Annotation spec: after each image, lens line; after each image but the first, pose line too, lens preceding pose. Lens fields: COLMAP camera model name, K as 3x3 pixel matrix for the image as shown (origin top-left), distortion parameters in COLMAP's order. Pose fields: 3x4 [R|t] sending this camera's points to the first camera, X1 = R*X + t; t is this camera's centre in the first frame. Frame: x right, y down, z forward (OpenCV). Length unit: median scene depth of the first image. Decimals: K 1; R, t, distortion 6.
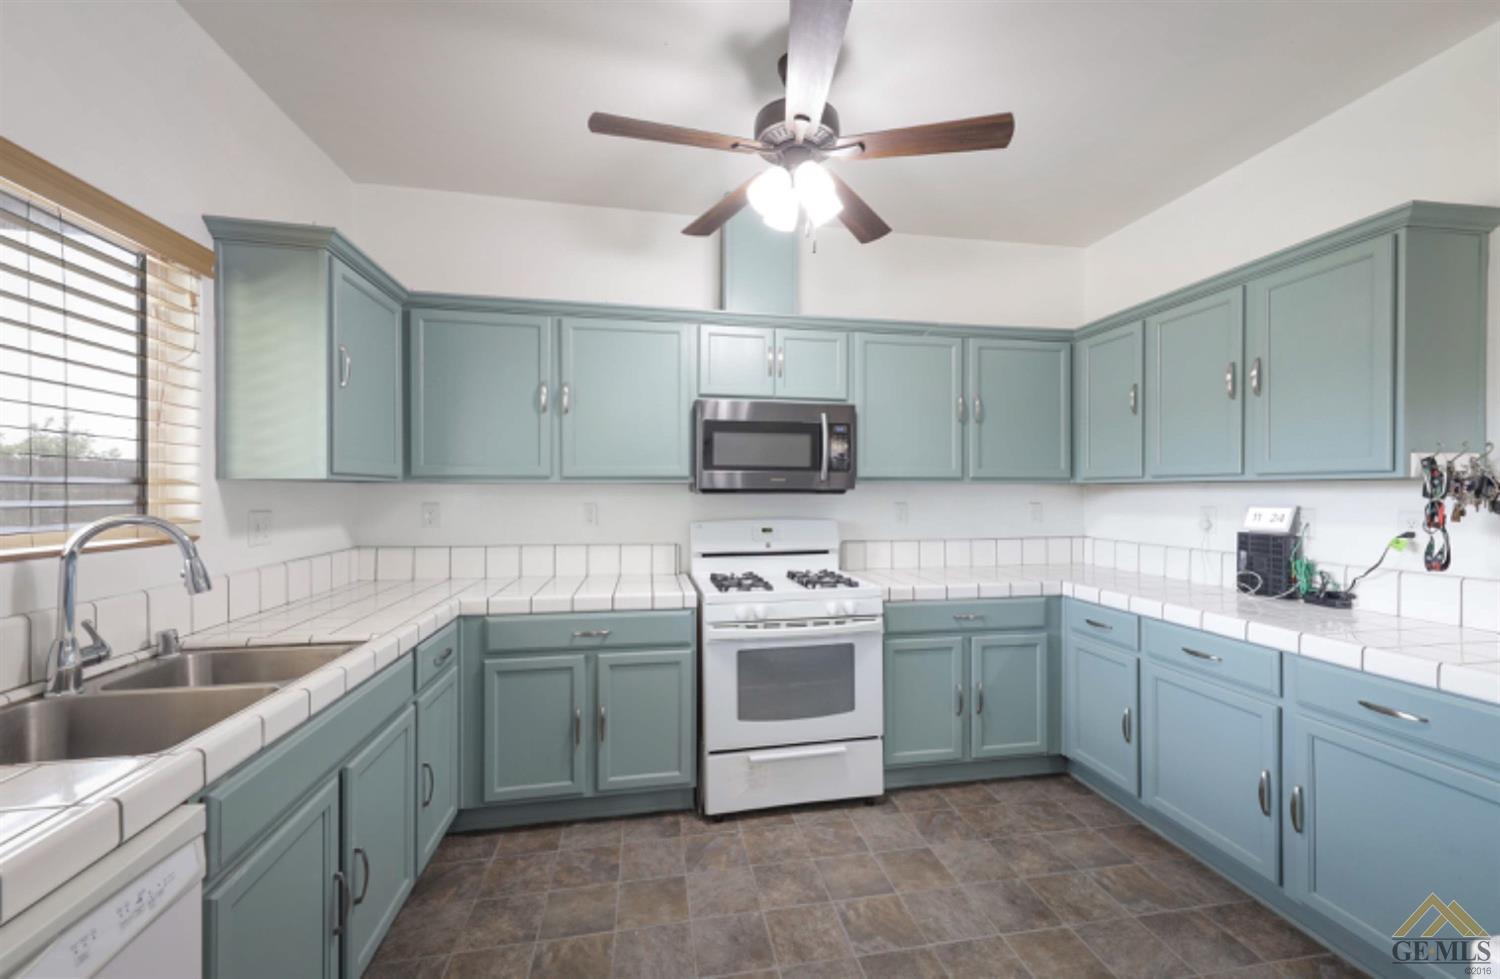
lens RADIAL K [[590.0, 0, 762.1], [0, 590.0, 495.3], [0, 0, 1]] dist [0.004235, 0.000201]
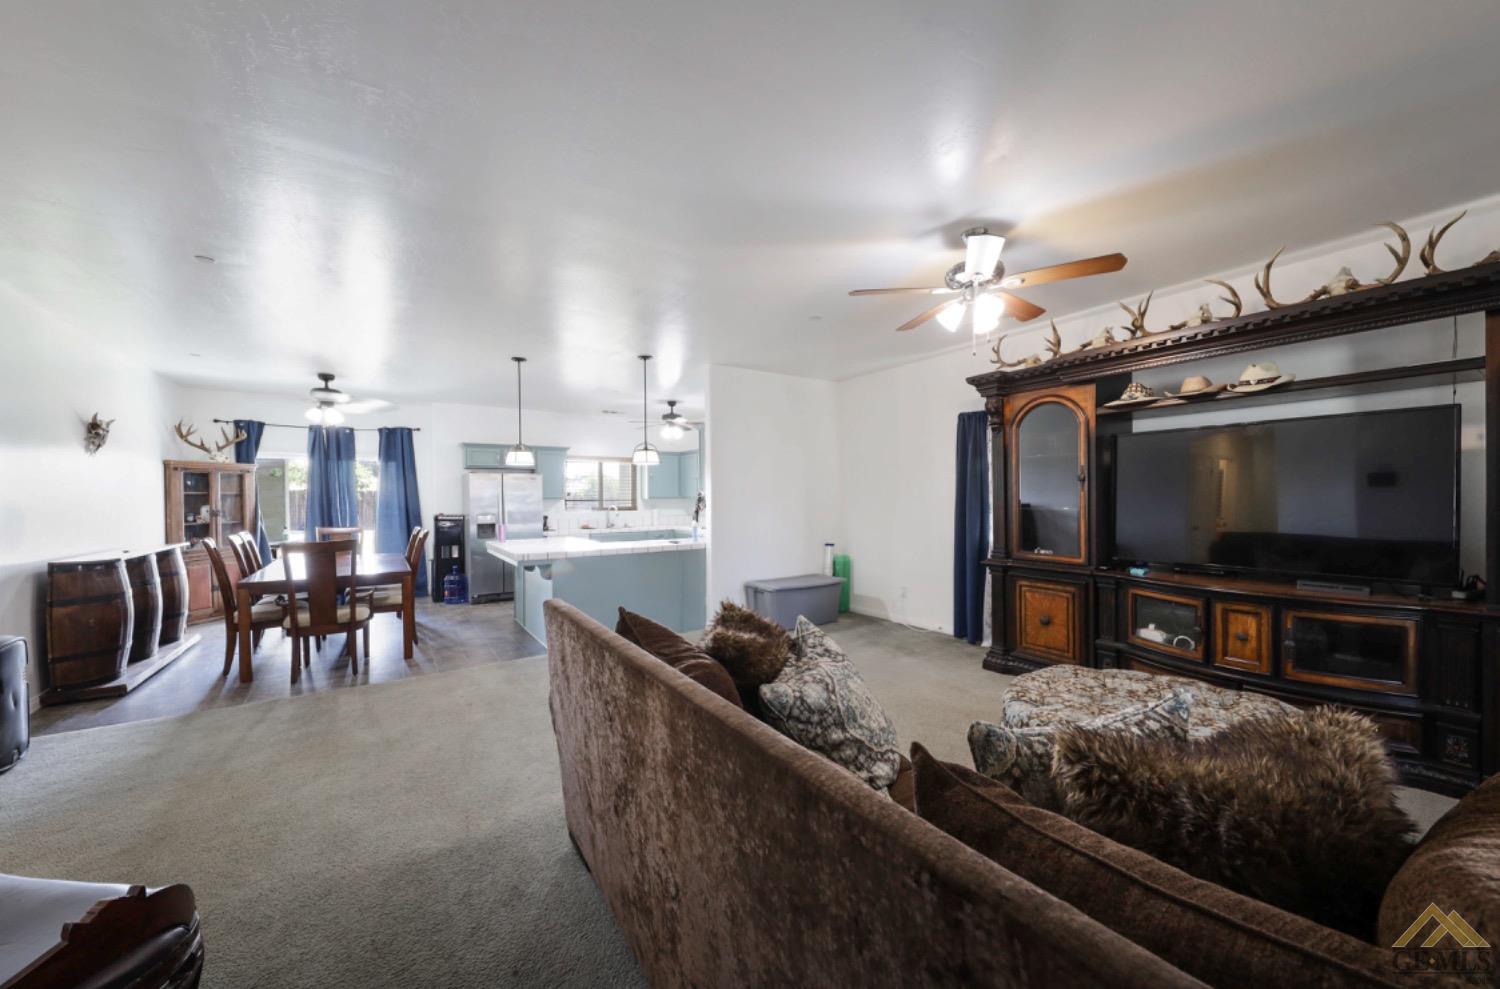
lens RADIAL K [[547.8, 0, 749.8], [0, 547.8, 504.5], [0, 0, 1]] dist [0.006844, -0.003663]
pose [[0.401572, 0.005837, -0.915809, 3.052687], [0.006817, 0.999933, 0.009362, -0.015200], [0.915802, -0.010003, 0.401505, -0.071863]]
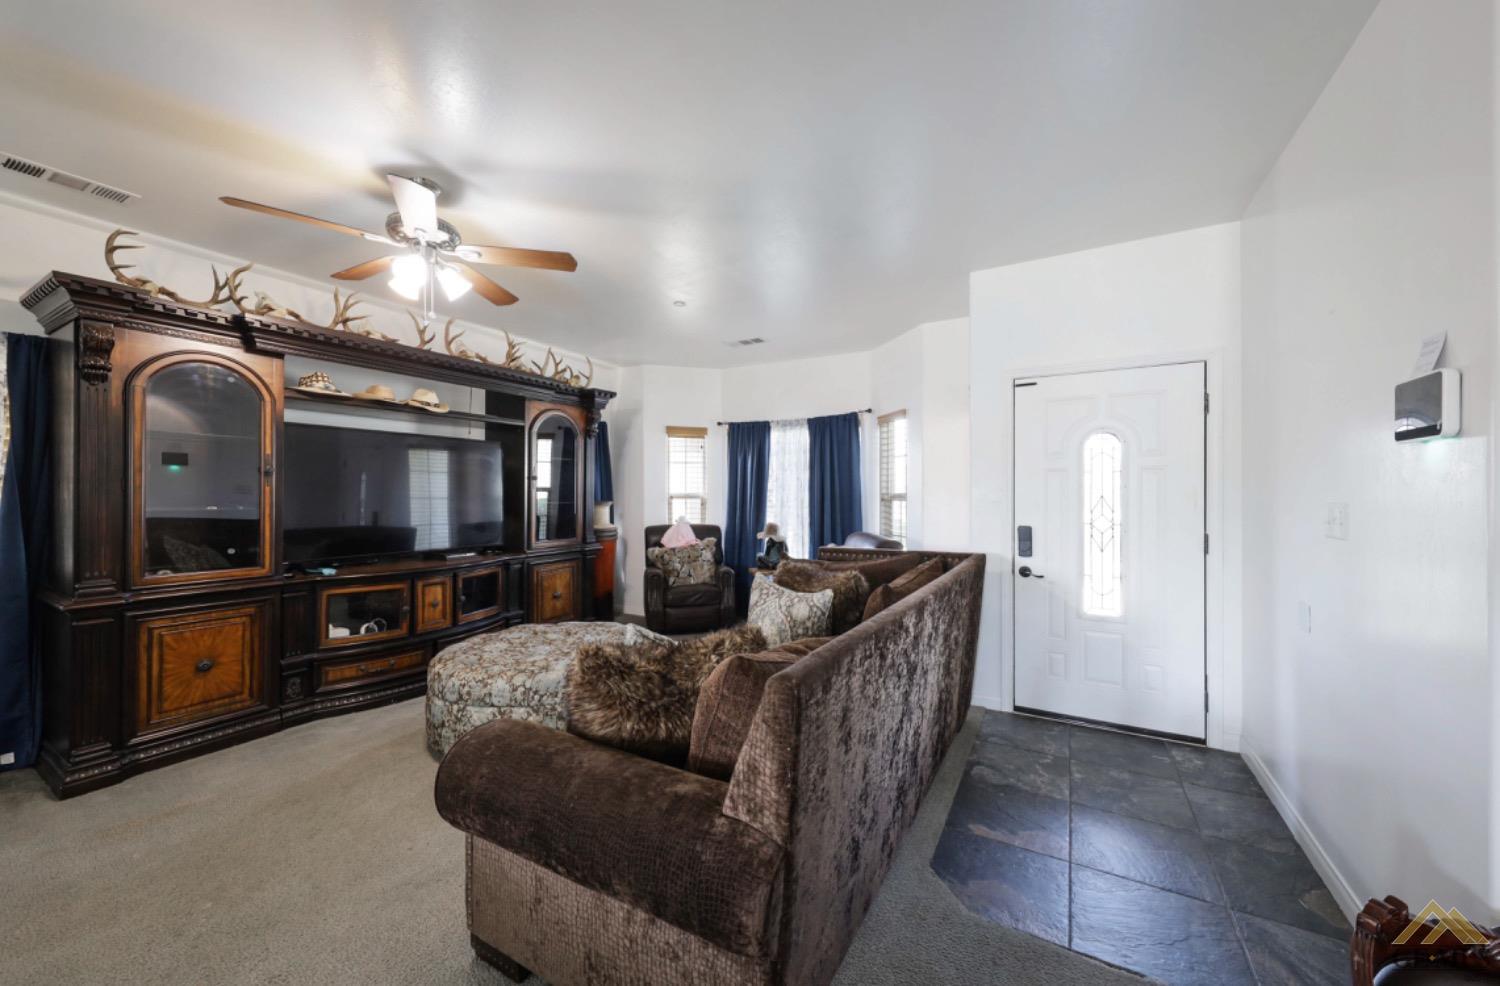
lens RADIAL K [[547.8, 0, 755.1], [0, 547.8, 494.3], [0, 0, 1]] dist [0.006844, -0.003663]
pose [[0.641277, -0.002263, 0.767306, 1.807719], [0.003657, 0.999993, -0.000107, -0.007951], [-0.767301, 0.002875, 0.641281, -0.264703]]
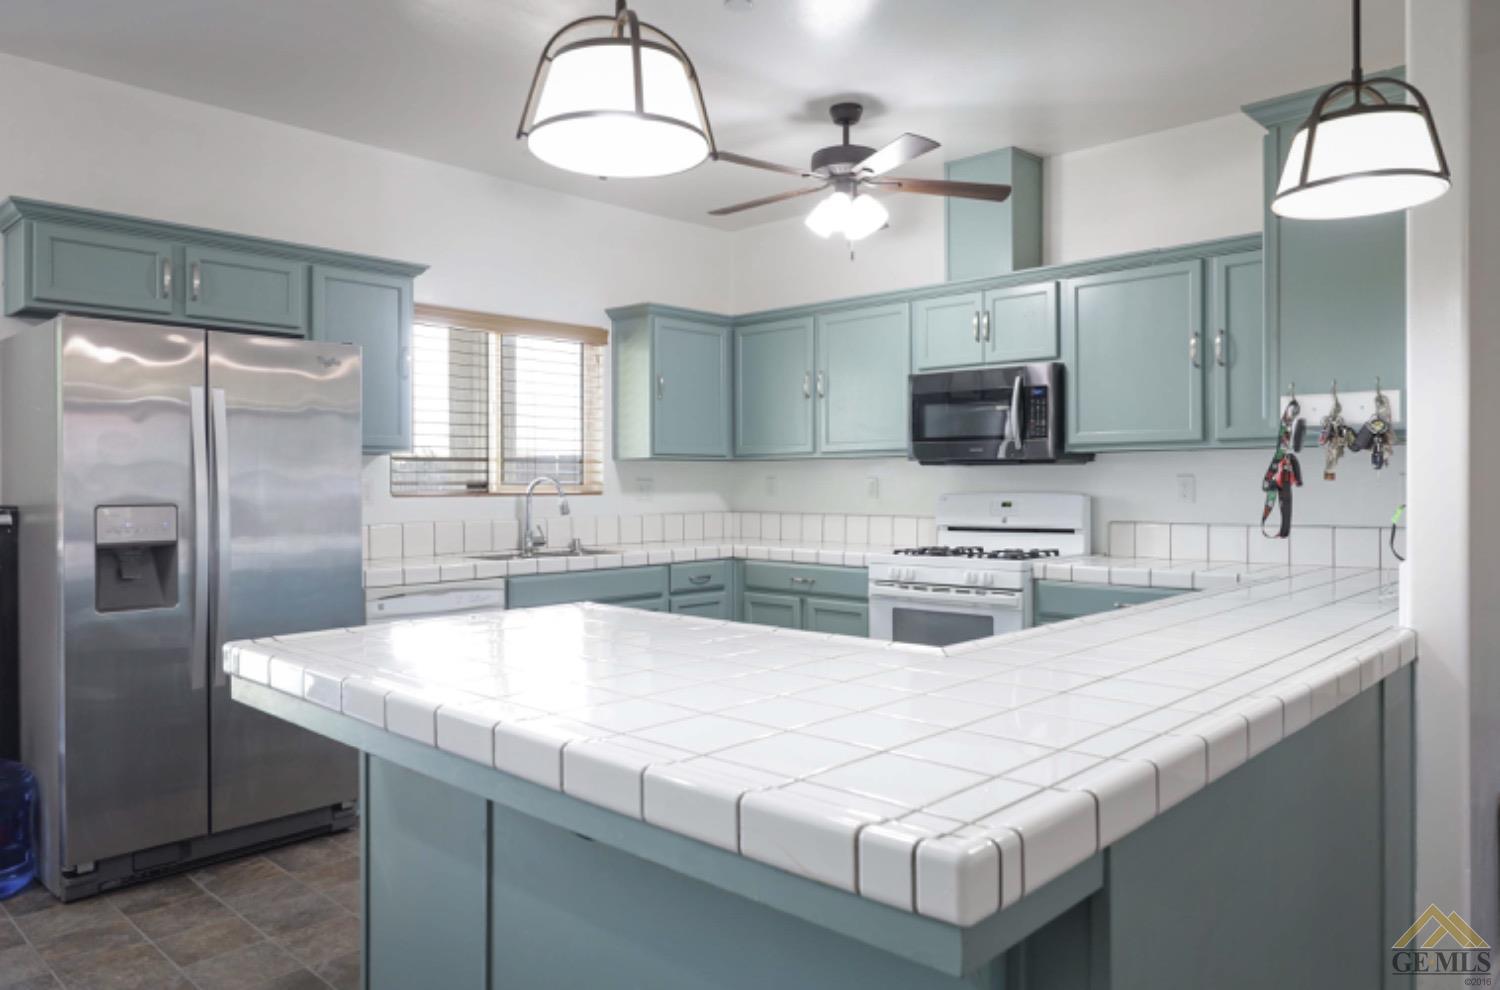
lens RADIAL K [[1020.3, 0, 768.2], [0, 1020.3, 487.8], [0, 0, 1]] dist [-0.021755, 0.004615]
pose [[0.600333, 0.002666, -0.799746, 1.275888], [0.000490, 0.999993, 0.003701, 0.032241], [0.799750, -0.002614, 0.600327, -0.307650]]
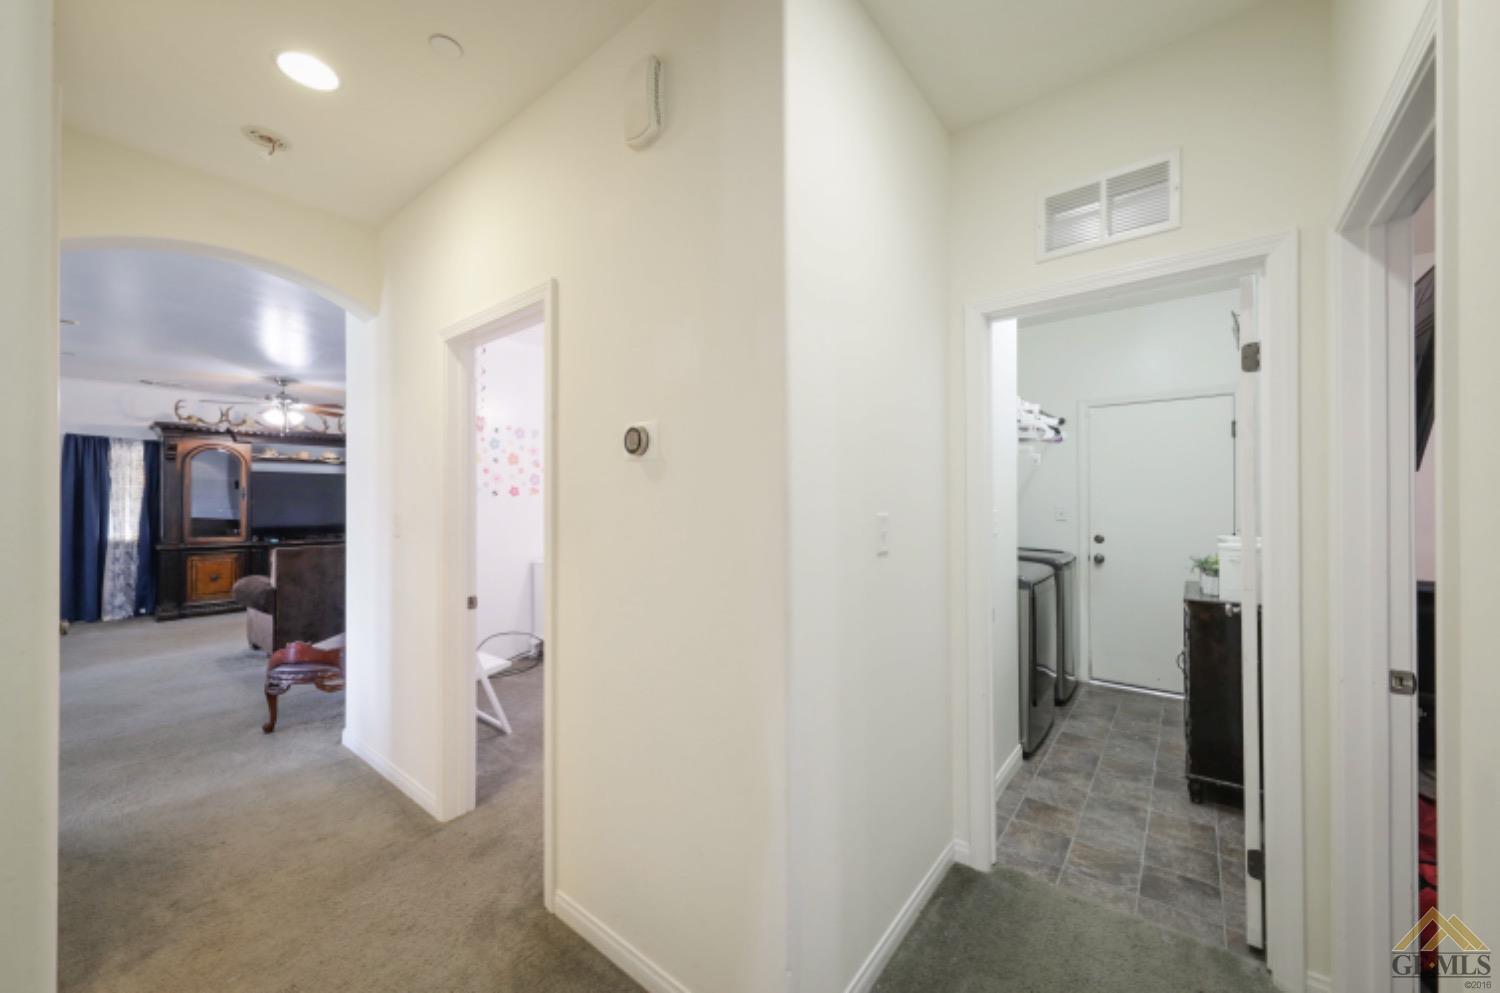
lens RADIAL K [[547.8, 0, 747.9], [0, 547.8, 497.7], [0, 0, 1]] dist [0.006844, -0.003663]
pose [[0.751393, 0.001653, 0.659853, 2.132998], [0.003698, 0.999971, -0.006717, -0.019149], [-0.659844, 0.007488, 0.751365, -2.381032]]
